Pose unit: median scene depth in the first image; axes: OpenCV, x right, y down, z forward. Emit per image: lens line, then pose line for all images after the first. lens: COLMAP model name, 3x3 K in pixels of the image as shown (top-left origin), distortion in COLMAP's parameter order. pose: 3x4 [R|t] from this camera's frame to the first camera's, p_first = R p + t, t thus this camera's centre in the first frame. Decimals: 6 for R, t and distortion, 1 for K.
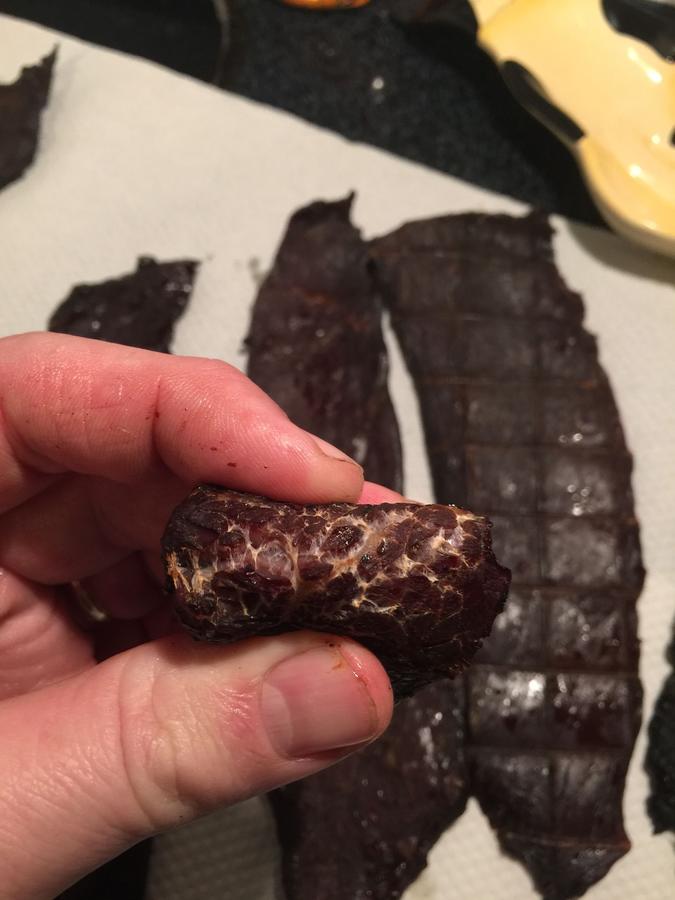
lens RADIAL K [[815.0, 0, 337.3], [0, 815.0, 451.5], [0, 0, 1]] dist [0.039904, -0.052493]
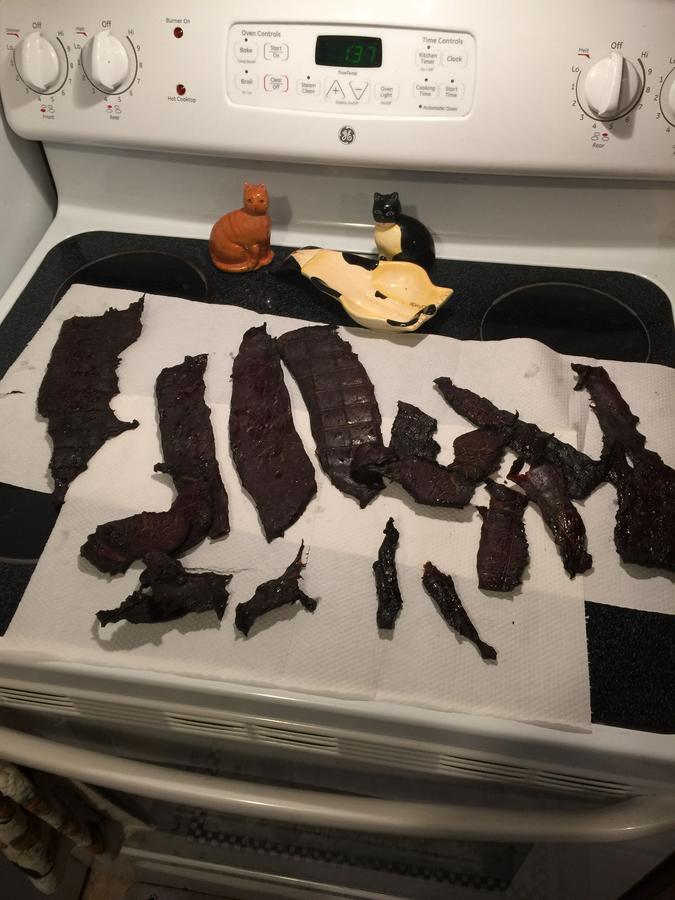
lens RADIAL K [[815.0, 0, 340.4], [0, 815.0, 451.7], [0, 0, 1]] dist [0.039904, -0.052493]
pose [[0.984345, -0.112656, 0.135546, -0.153987], [0.155995, 0.914823, -0.372512, 1.143766], [-0.082035, 0.387825, 0.918075, -1.385143]]
